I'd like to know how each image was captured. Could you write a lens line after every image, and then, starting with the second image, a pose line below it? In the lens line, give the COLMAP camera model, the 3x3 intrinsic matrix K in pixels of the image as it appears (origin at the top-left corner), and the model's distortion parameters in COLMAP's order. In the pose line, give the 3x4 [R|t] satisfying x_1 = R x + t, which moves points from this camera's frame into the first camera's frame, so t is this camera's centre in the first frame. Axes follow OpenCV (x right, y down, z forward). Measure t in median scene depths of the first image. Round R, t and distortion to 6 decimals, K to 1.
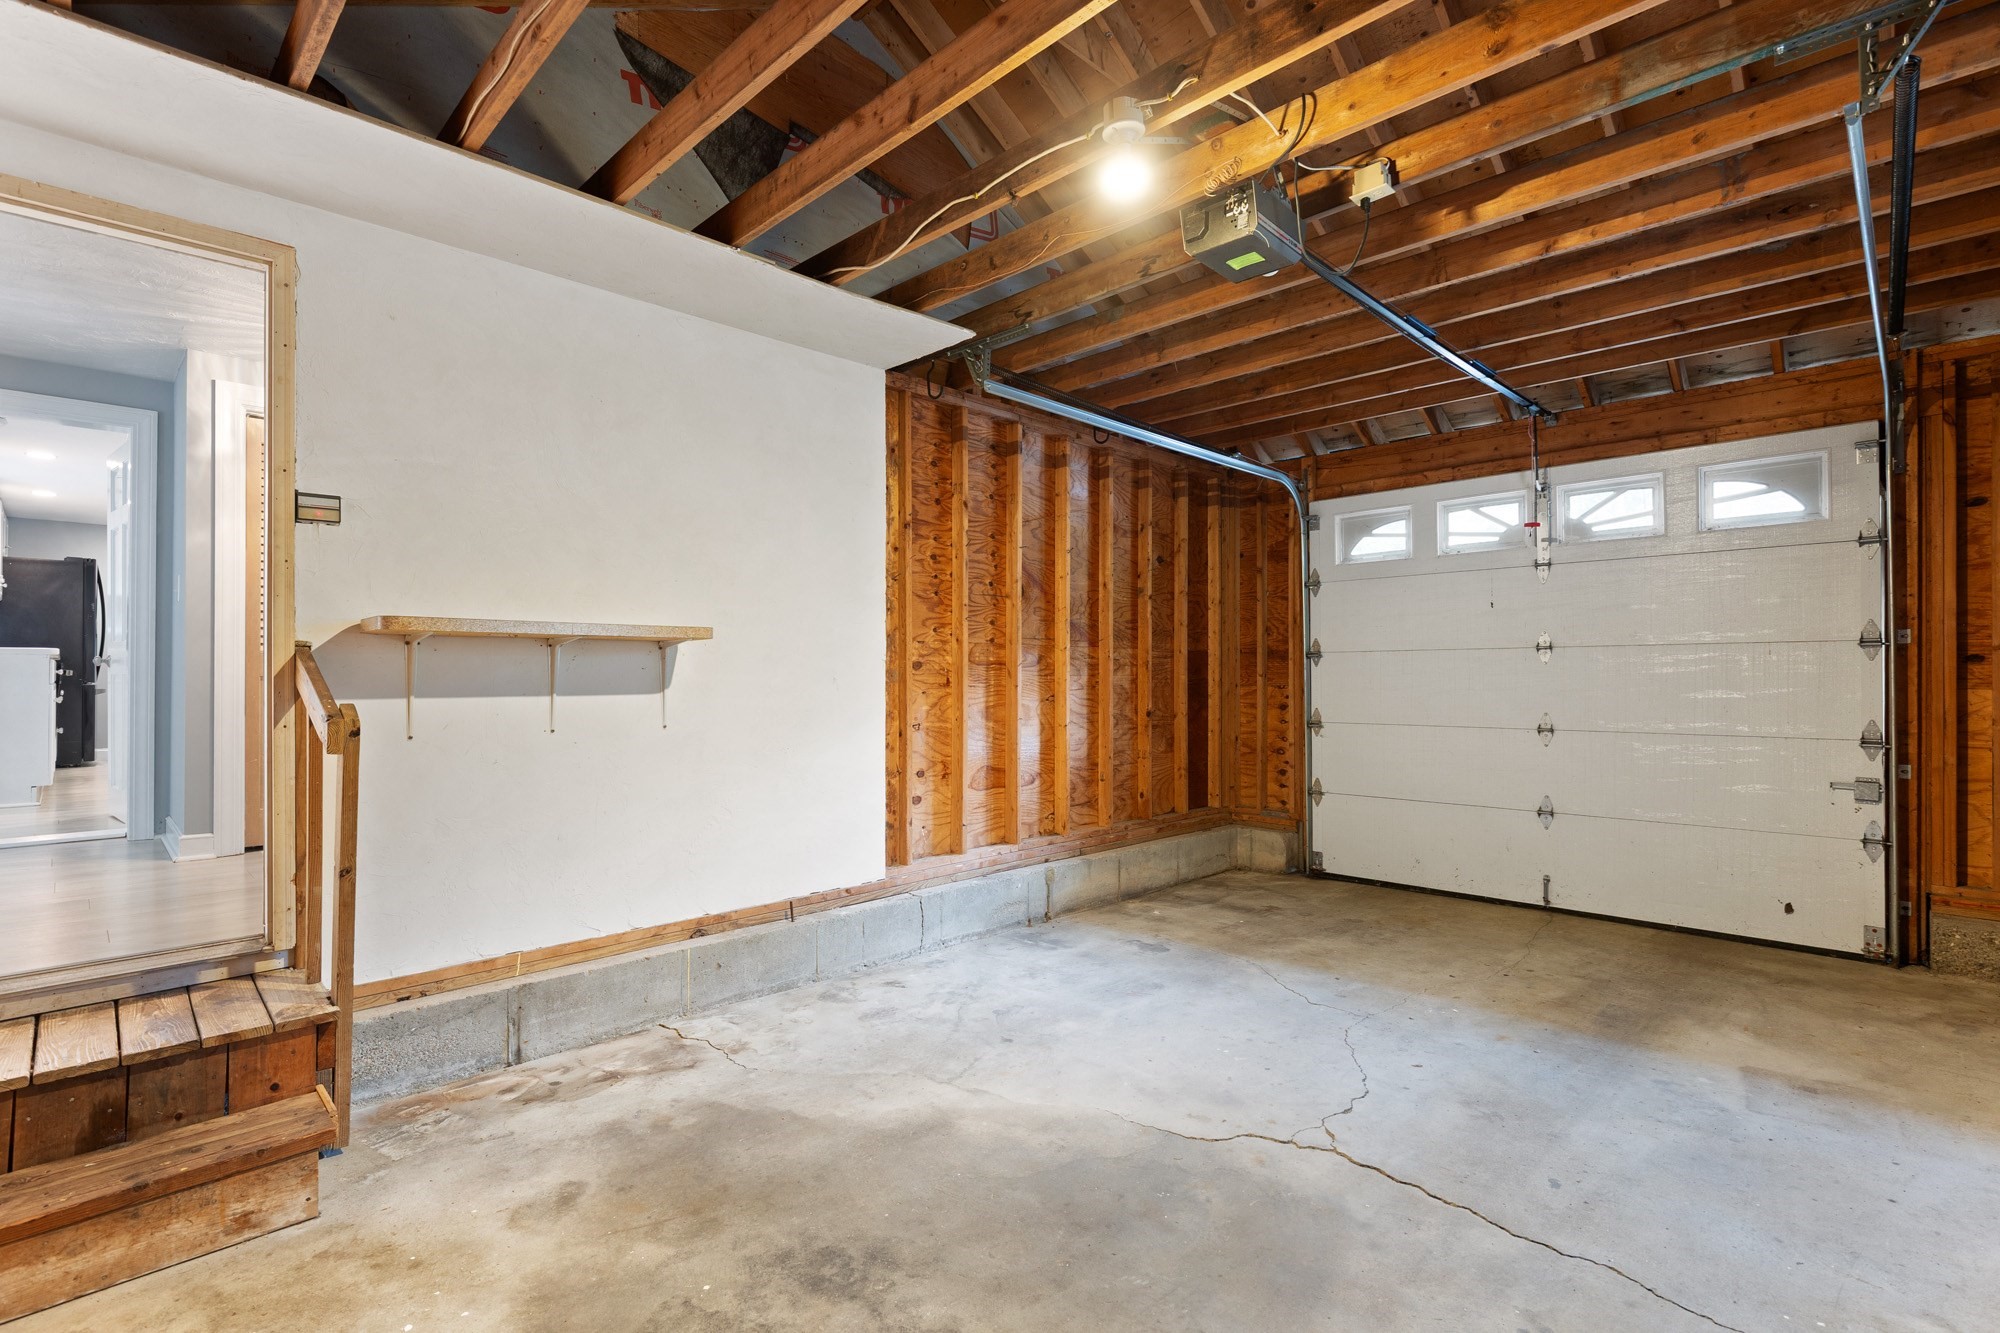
lens RADIAL K [[938.4, 0, 1005.3], [0, 938.4, 667.9], [0, 0, 1]] dist [-0.002375, -0.000226]
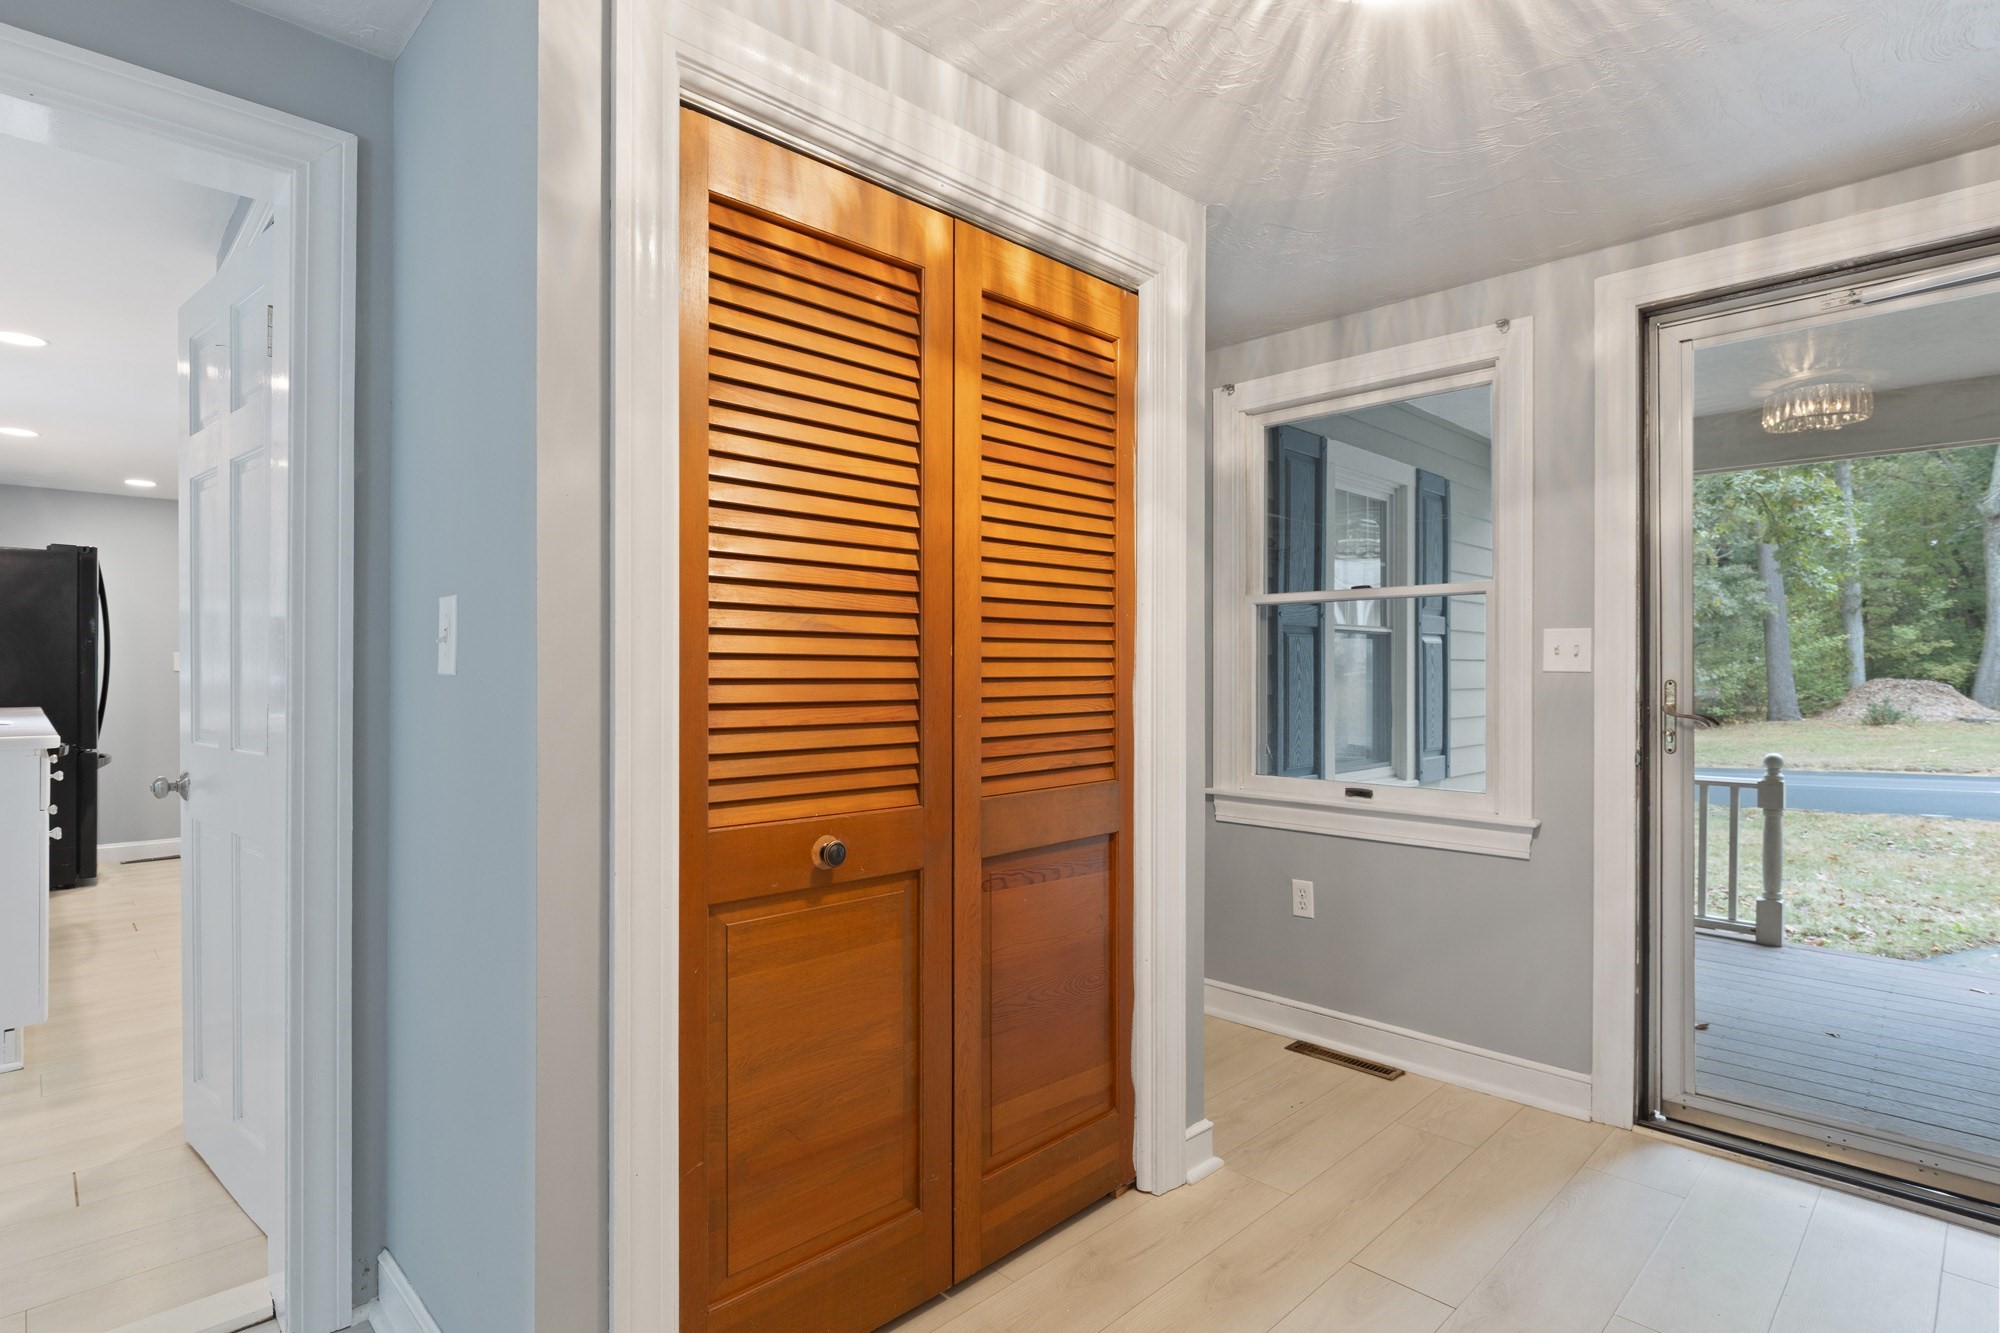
lens RADIAL K [[996.2, 0, 994.9], [0, 996.2, 669.1], [0, 0, 1]] dist [-0.001522, 0.000323]
pose [[0.999912, -0.000597, -0.013222, -0.390238], [0.000696, 0.999971, 0.007528, -0.042880], [0.013217, -0.007537, 0.999884, 0.369758]]
